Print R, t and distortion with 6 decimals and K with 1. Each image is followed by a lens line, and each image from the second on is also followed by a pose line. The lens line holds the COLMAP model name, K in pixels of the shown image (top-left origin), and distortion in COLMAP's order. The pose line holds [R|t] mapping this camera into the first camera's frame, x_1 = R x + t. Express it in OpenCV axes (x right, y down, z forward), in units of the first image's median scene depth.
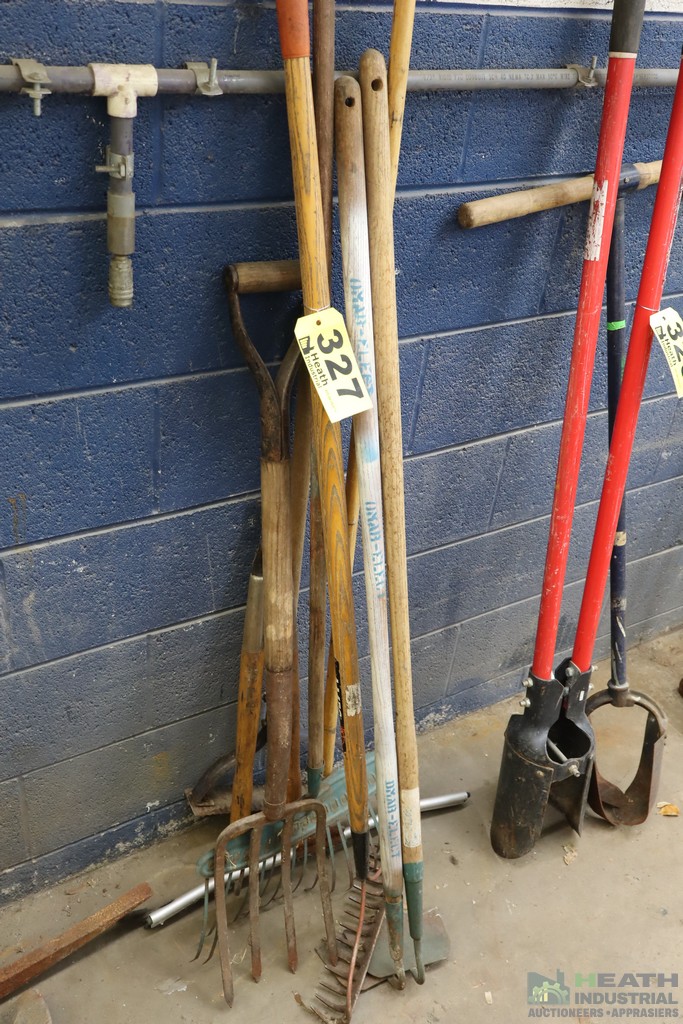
lens RADIAL K [[979.2, 0, 341.3], [0, 979.2, 511.7], [0, 0, 1]] dist [0.019933, 0.000000]
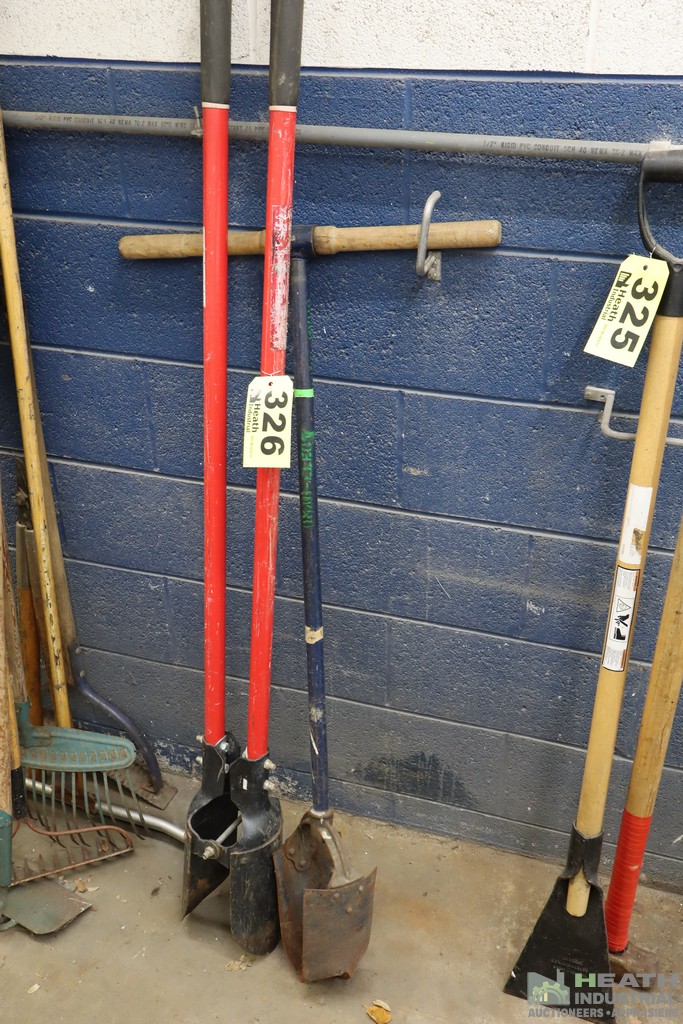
lens RADIAL K [[979.2, 0, 341.2], [0, 979.2, 514.6], [0, 0, 1]] dist [0.019933, 0.000000]
pose [[0.644047, 0.285031, -0.709902, 0.882316], [-0.363559, 0.930542, 0.043787, -0.121704], [0.673074, 0.229890, 0.702938, 0.350799]]
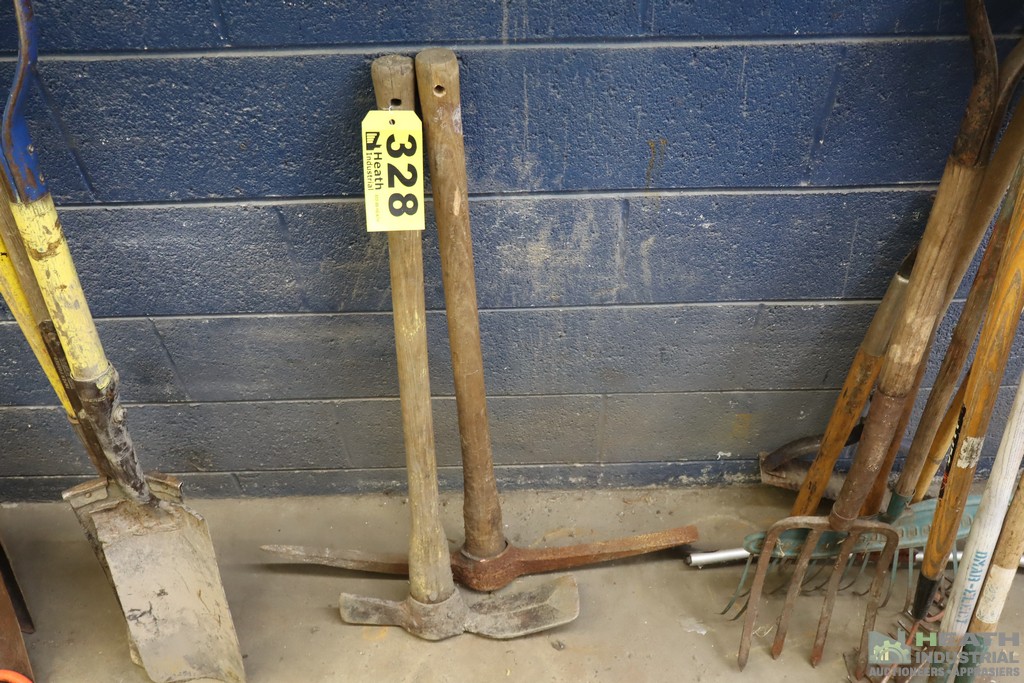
lens RADIAL K [[979.2, 0, 509.3], [0, 979.2, 343.1], [0, 0, 1]] dist [0.019933, 0.000000]
pose [[0.851523, 0.321142, -0.414460, -0.004755], [-0.193589, 0.927189, 0.320692, -0.092329], [0.487270, -0.192841, 0.851693, 0.092900]]
